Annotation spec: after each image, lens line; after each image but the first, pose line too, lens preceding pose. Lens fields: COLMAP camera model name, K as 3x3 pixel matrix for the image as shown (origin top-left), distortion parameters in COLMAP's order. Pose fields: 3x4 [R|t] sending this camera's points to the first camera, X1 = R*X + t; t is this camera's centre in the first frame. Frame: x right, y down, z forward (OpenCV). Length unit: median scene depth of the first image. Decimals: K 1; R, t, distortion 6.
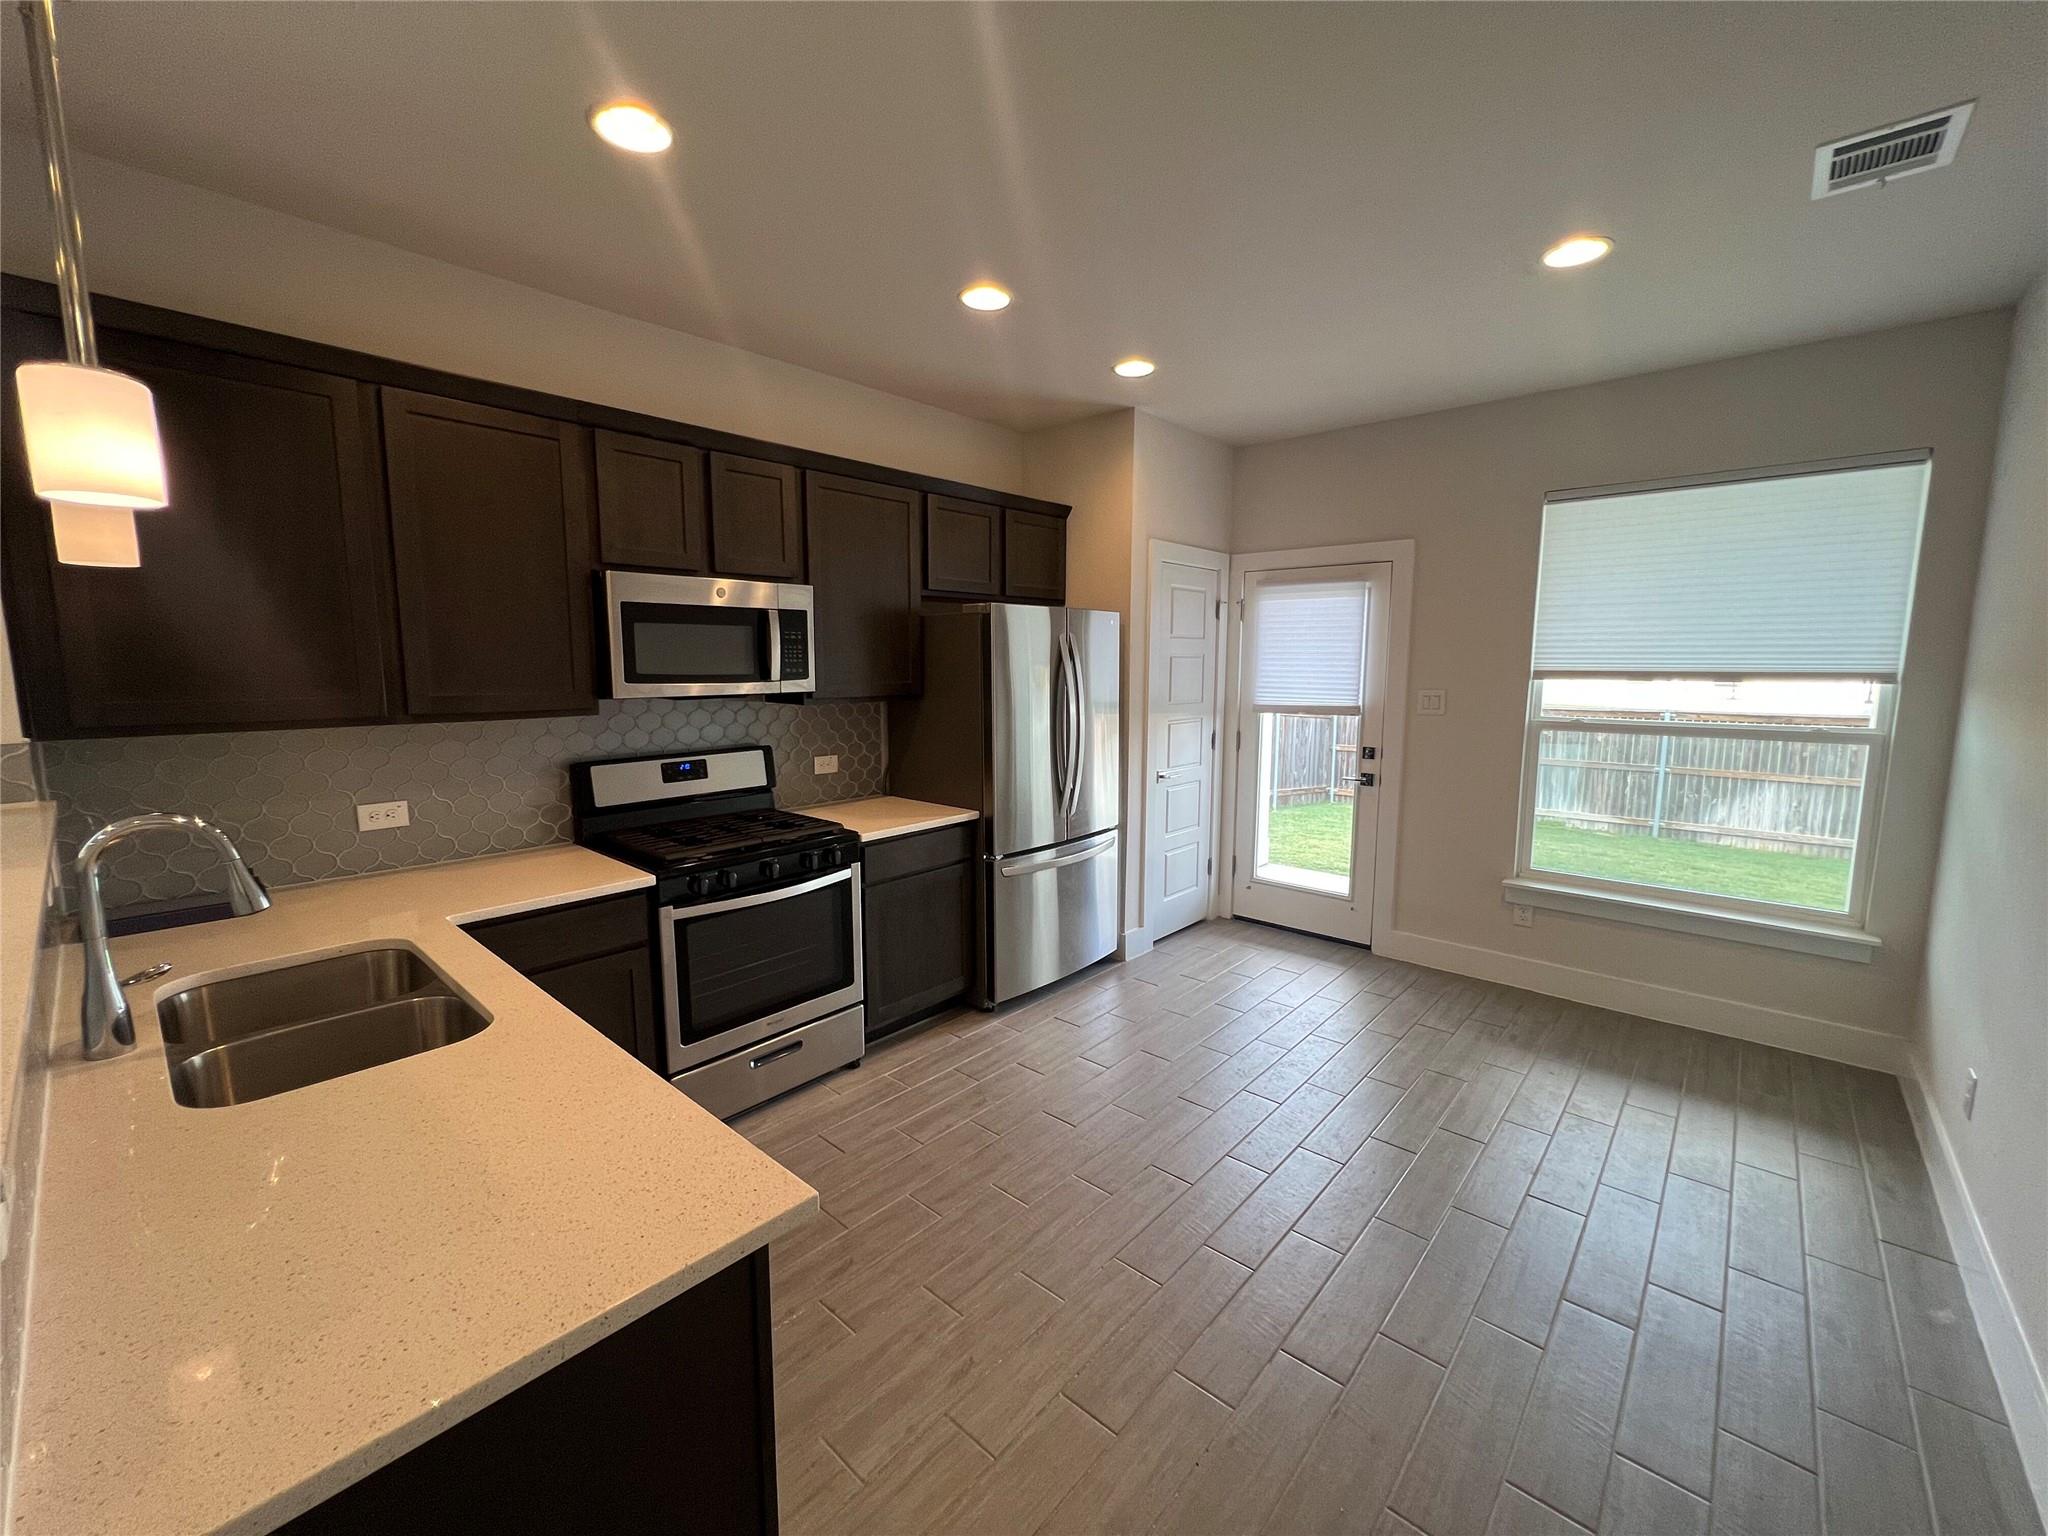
lens RADIAL K [[822.3, 0, 1018.7], [0, 822.3, 768.3], [0, 0, 1]] dist [-0.004093, -0.000037]
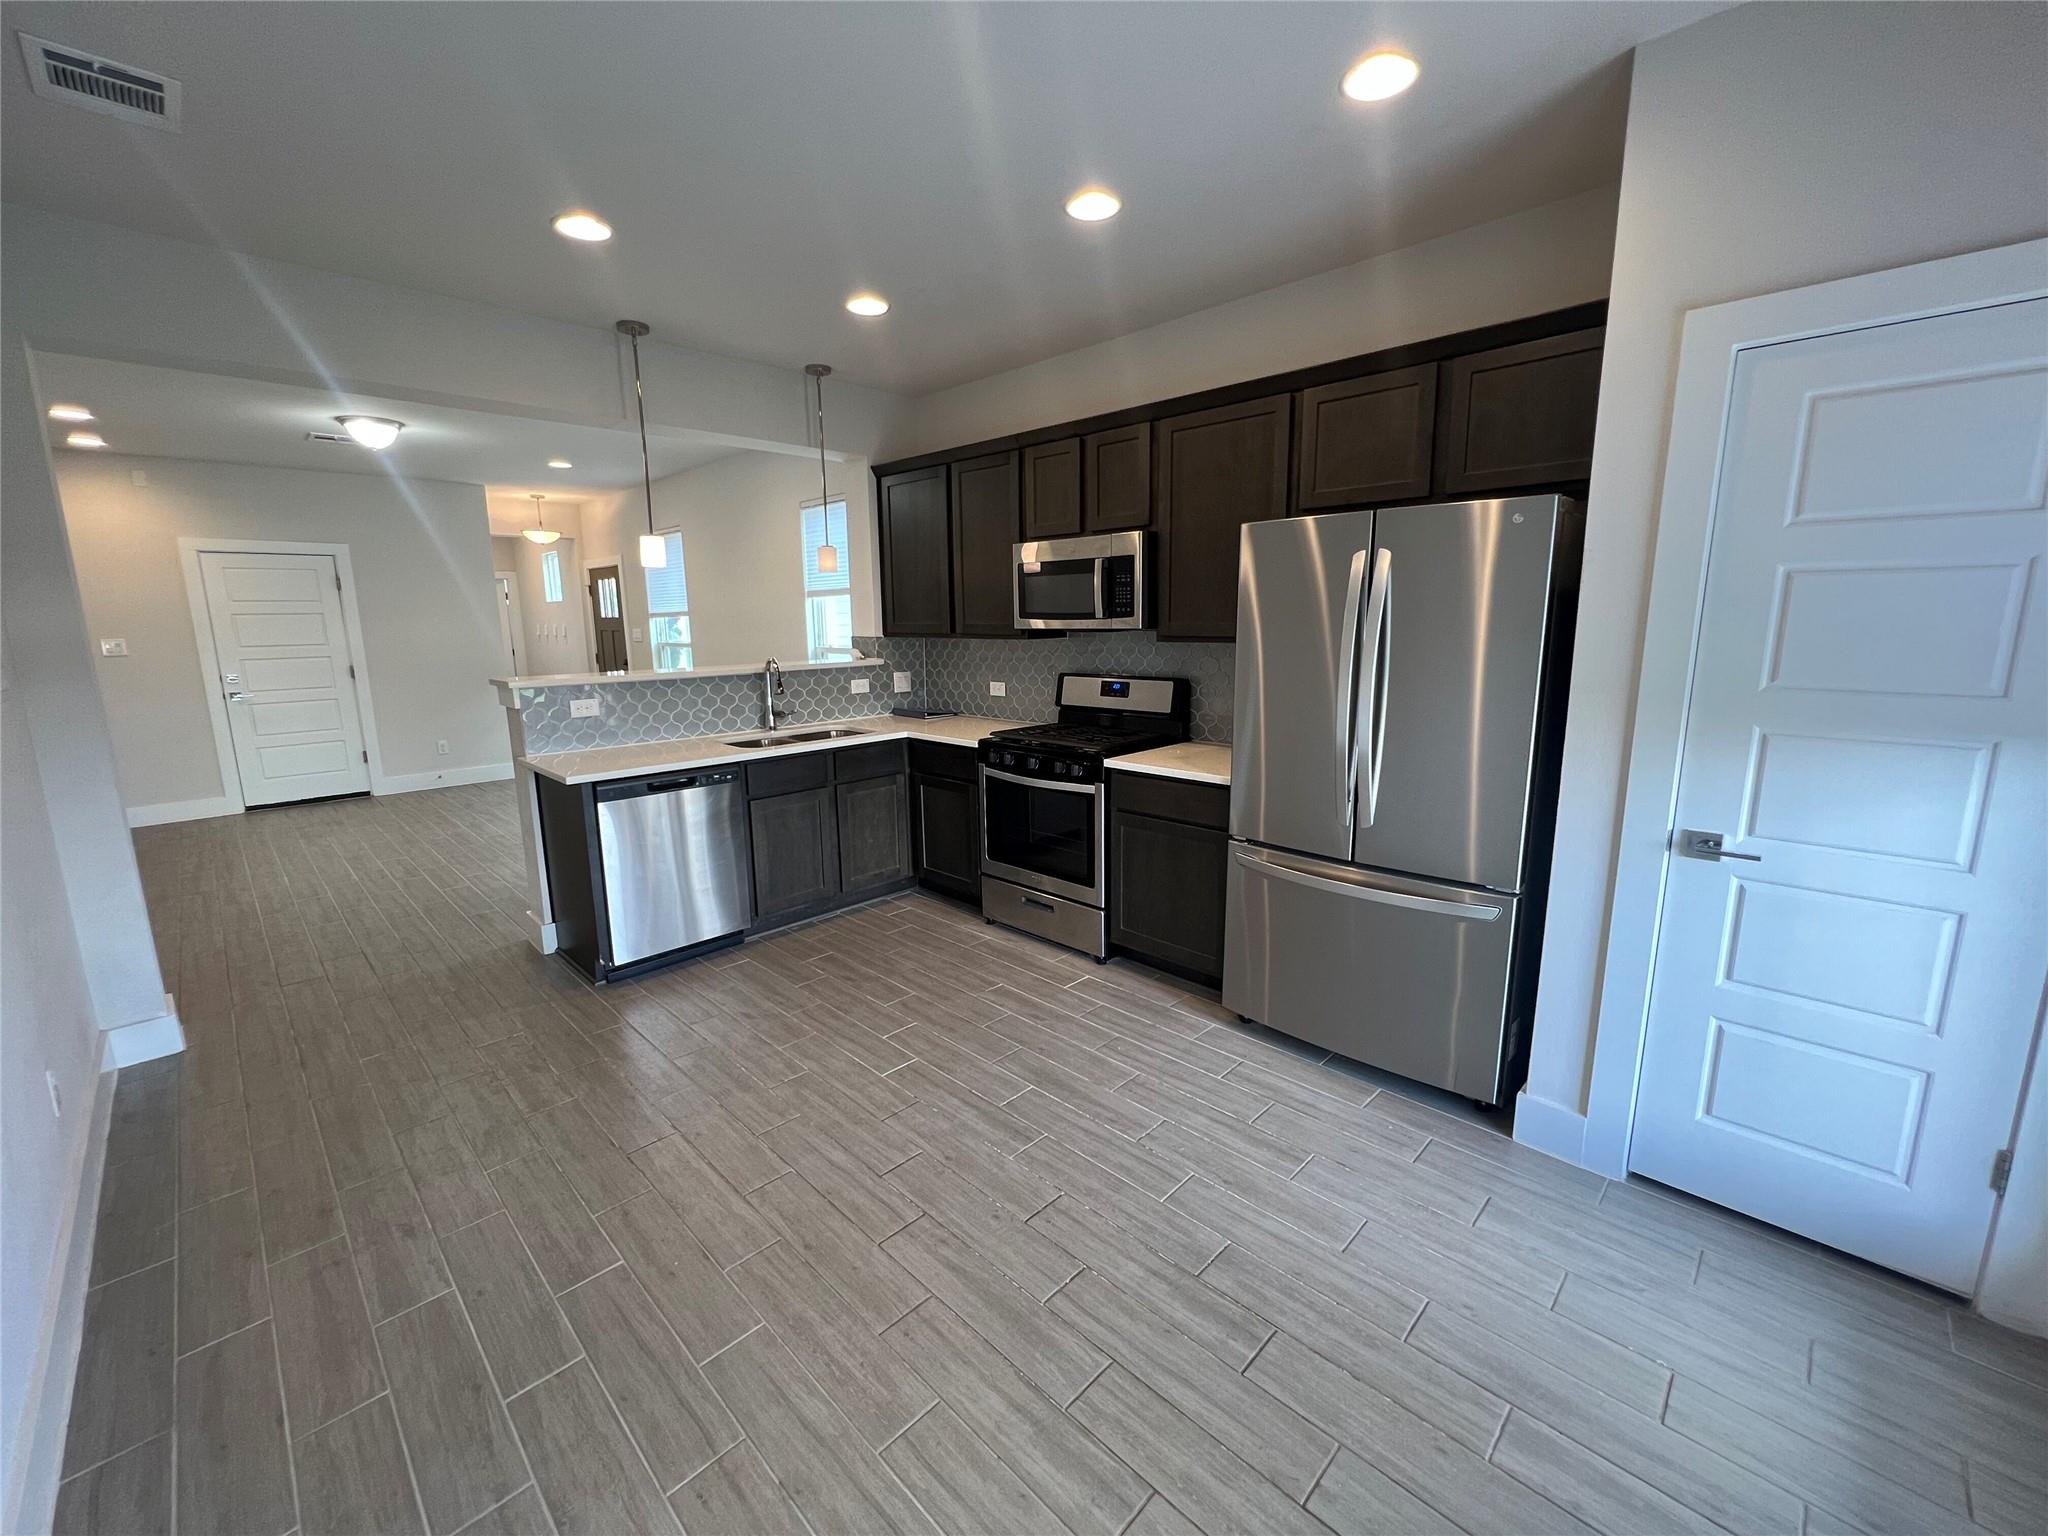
lens RADIAL K [[822.3, 0, 1023.4], [0, 822.3, 764.6], [0, 0, 1]] dist [-0.004093, -0.000037]
pose [[-0.046293, 0.179024, -0.982755, 0.887617], [-0.119025, 0.975812, 0.183366, -0.100669], [0.991812, 0.125461, -0.023865, 0.906986]]
